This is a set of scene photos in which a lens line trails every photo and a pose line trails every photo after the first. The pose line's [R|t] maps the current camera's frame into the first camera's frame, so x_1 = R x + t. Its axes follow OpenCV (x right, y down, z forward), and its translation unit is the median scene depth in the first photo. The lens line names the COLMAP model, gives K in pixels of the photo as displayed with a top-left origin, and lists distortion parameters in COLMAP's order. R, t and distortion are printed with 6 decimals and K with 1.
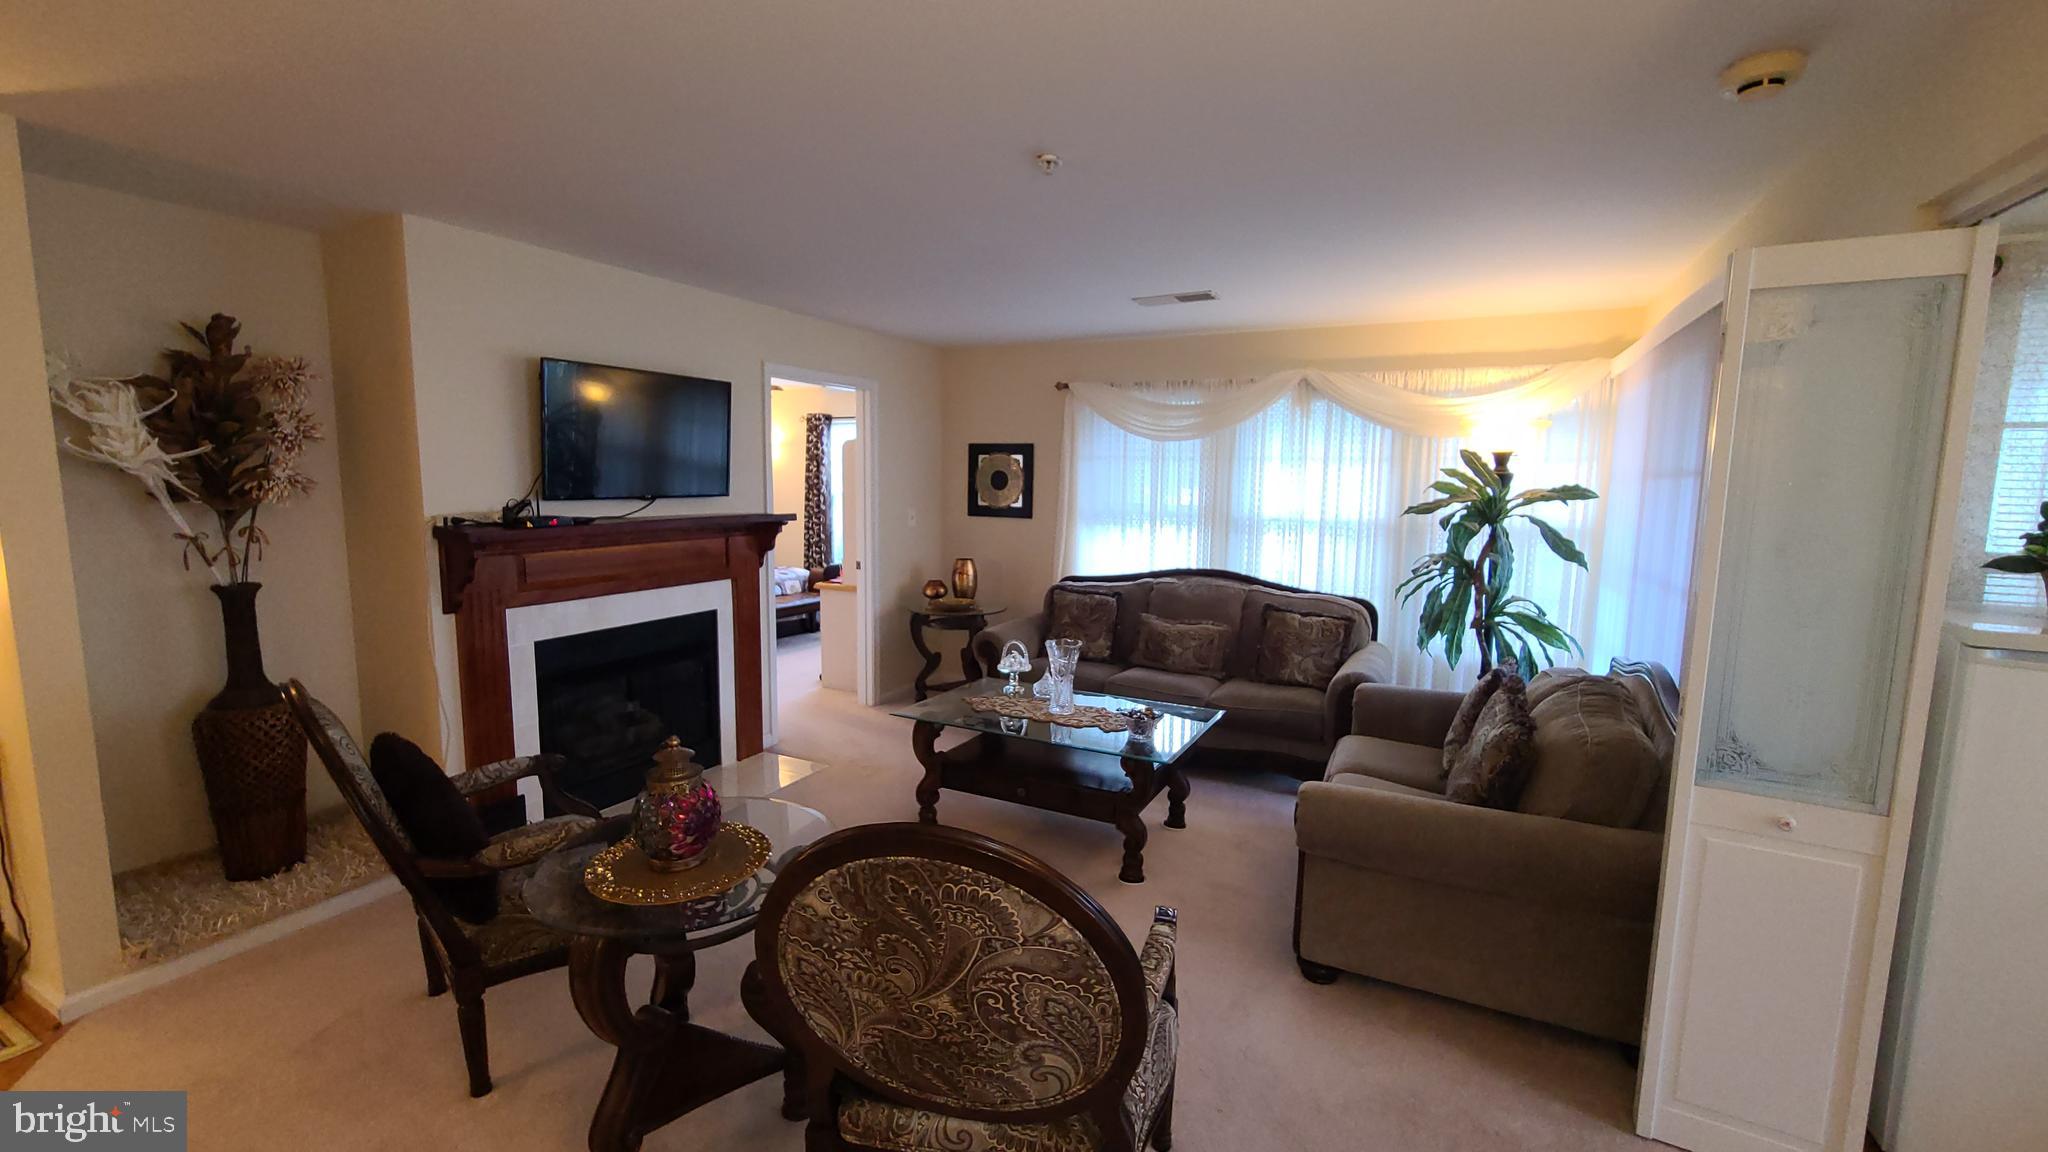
lens RADIAL K [[840.5, 0, 1023.0], [0, 840.5, 574.4], [0, 0, 1]] dist [-0.002732, -0.000957]
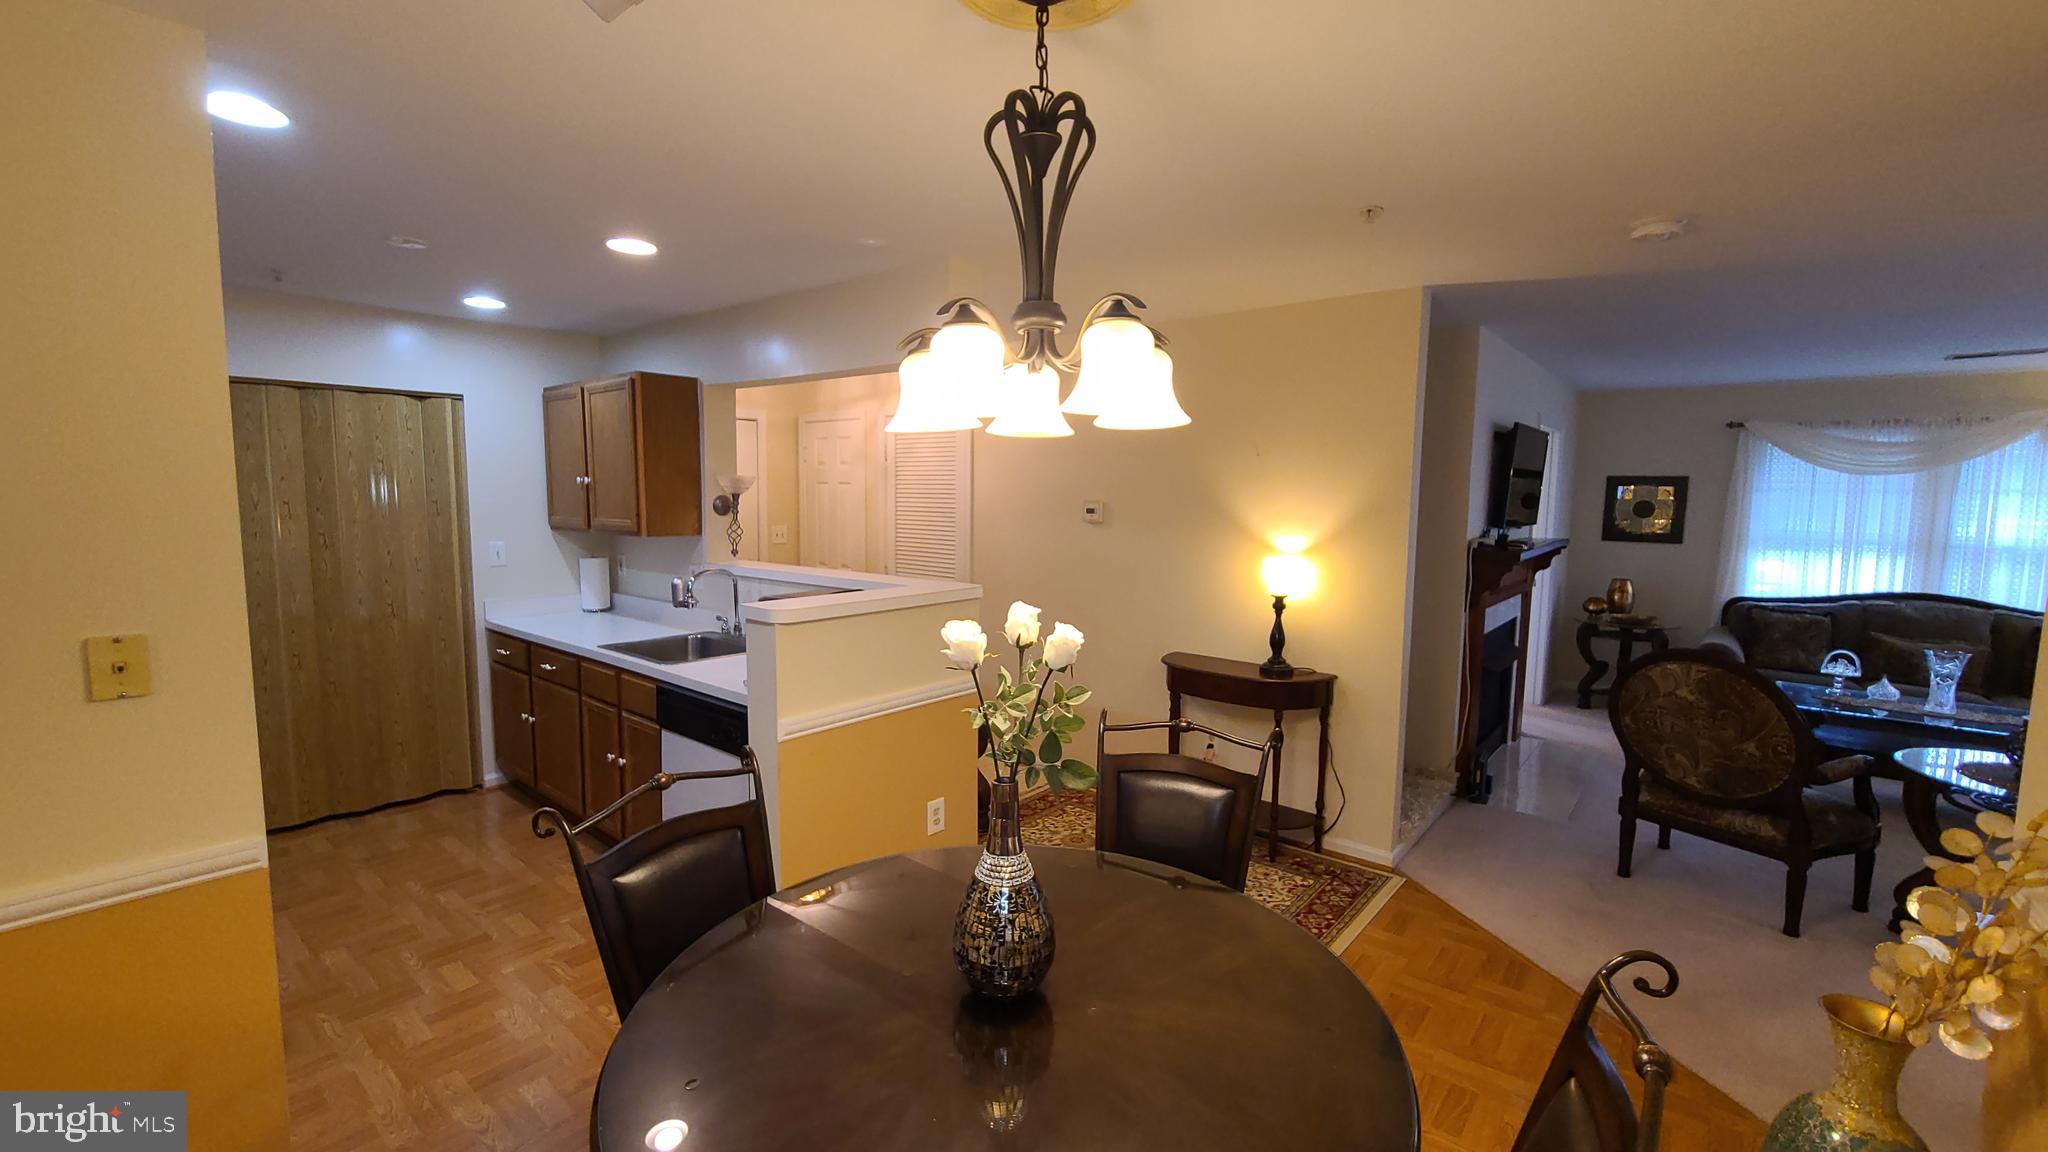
lens RADIAL K [[840.5, 0, 1023.0], [0, 840.5, 574.4], [0, 0, 1]] dist [-0.002732, -0.000957]
pose [[0.974683, 0.020288, -0.222668, -0.737813], [-0.024978, 0.999521, -0.018266, 0.019776], [0.222191, 0.023365, 0.974723, -0.337101]]
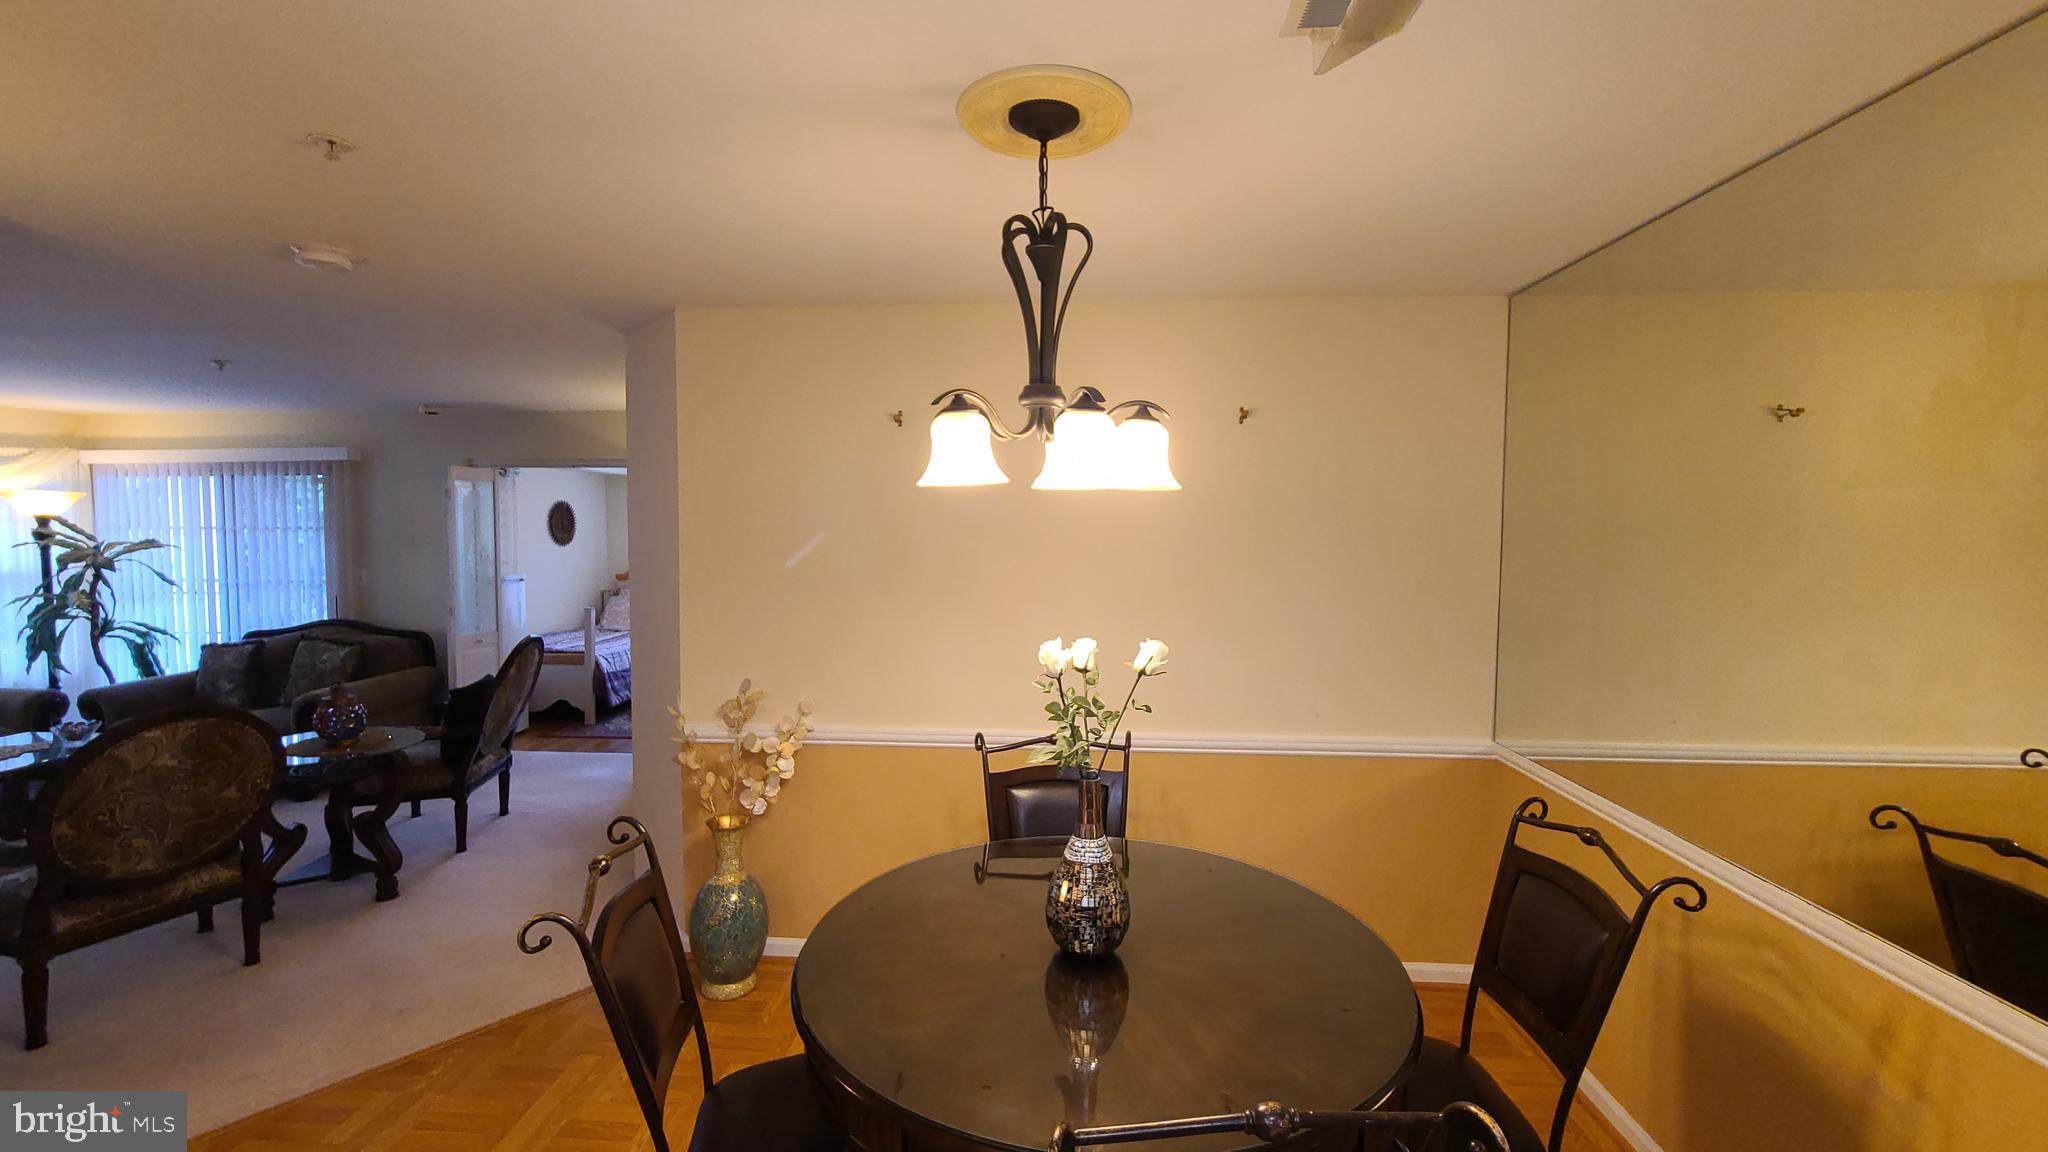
lens RADIAL K [[840.5, 0, 1023.0], [0, 840.5, 574.4], [0, 0, 1]] dist [-0.002732, -0.000957]
pose [[-0.398027, -0.063647, 0.915163, -1.122210], [0.098929, 0.988795, 0.111794, -0.042975], [-0.912024, 0.135033, -0.387271, 0.103955]]
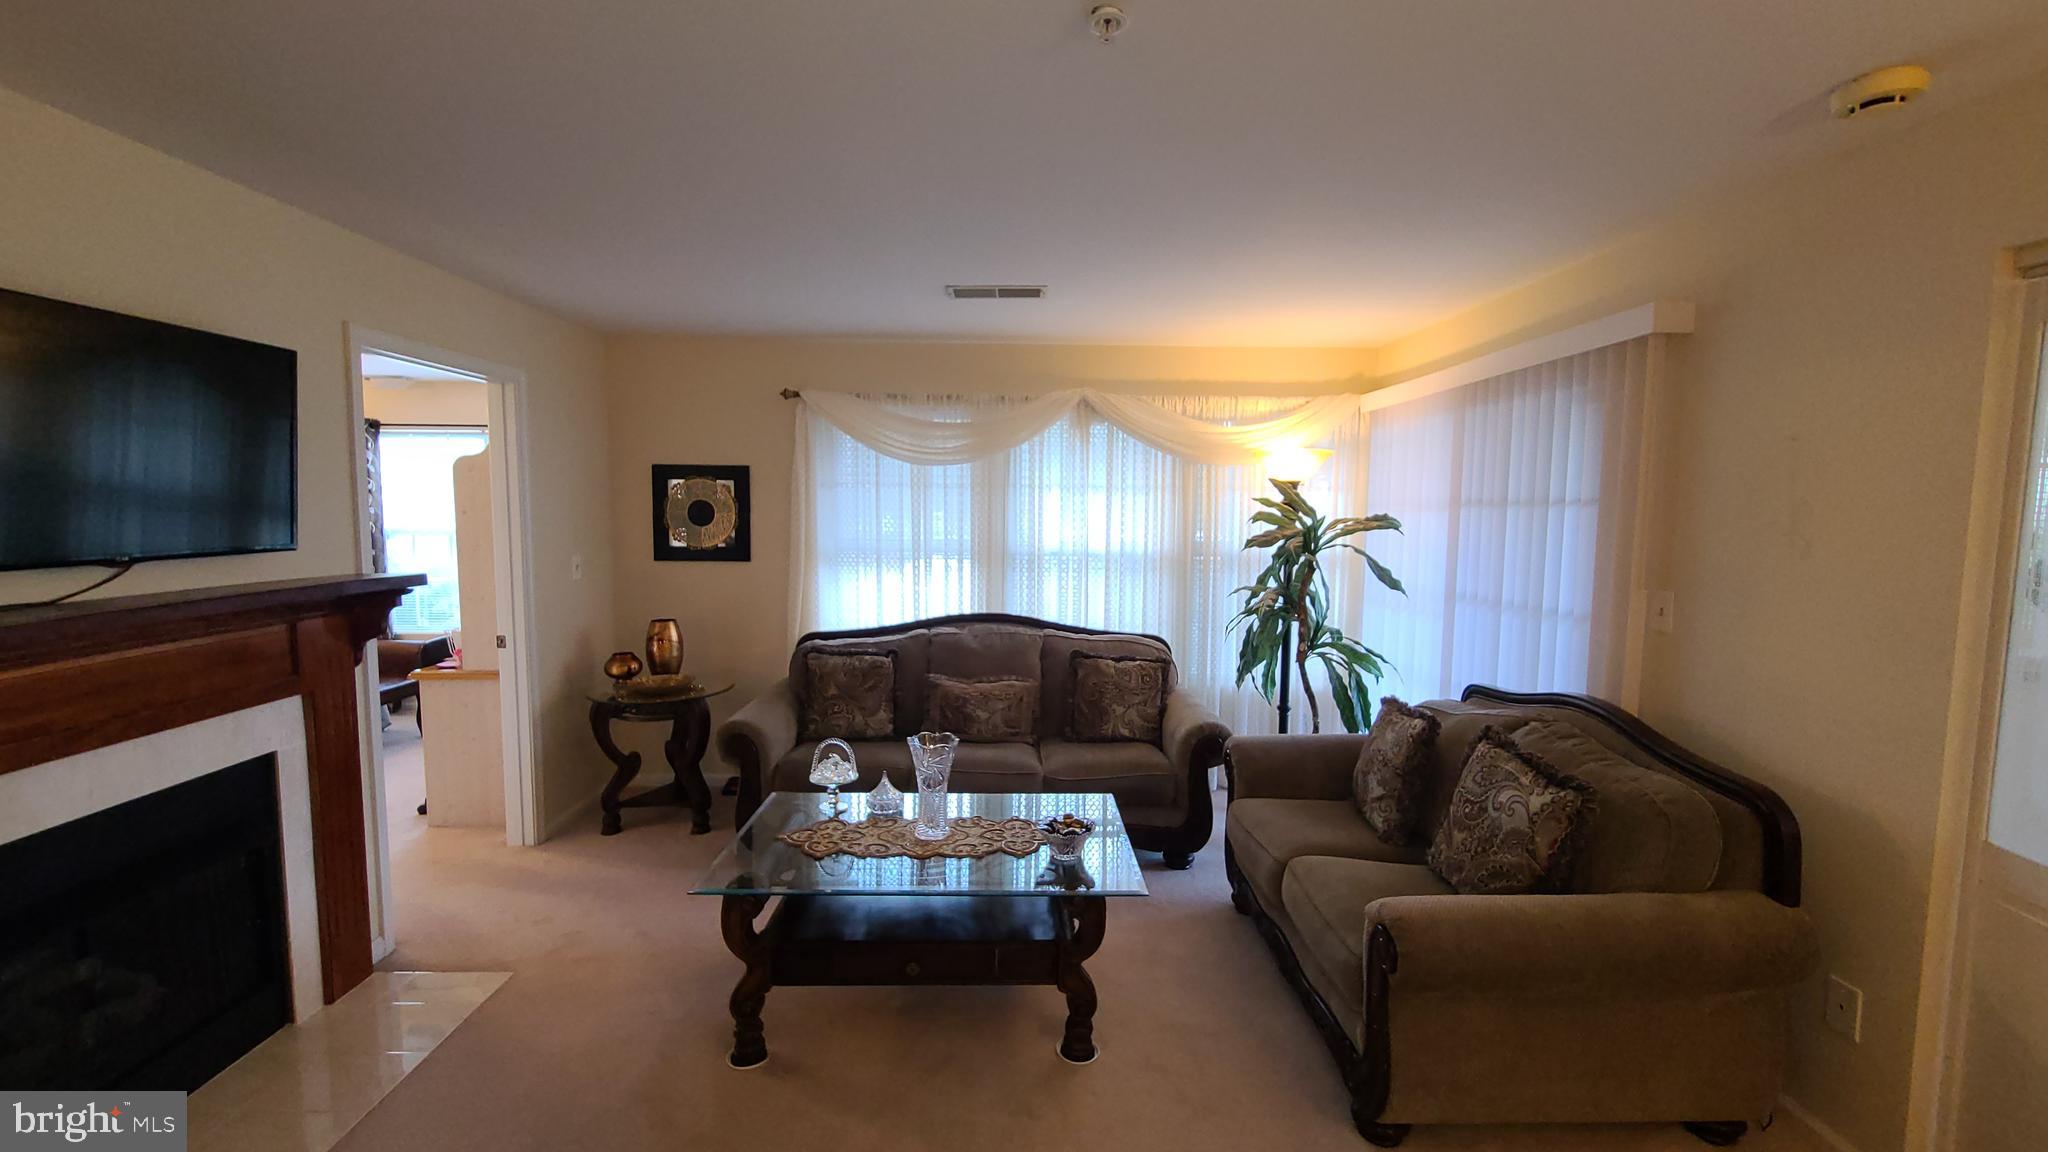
lens RADIAL K [[840.5, 0, 1023.0], [0, 840.5, 574.4], [0, 0, 1]] dist [-0.002732, -0.000957]
pose [[0.880396, -0.046347, 0.471968, -0.169082], [0.059617, 0.998134, -0.013191, -0.036428], [-0.470476, 0.039750, 0.881517, 0.243499]]
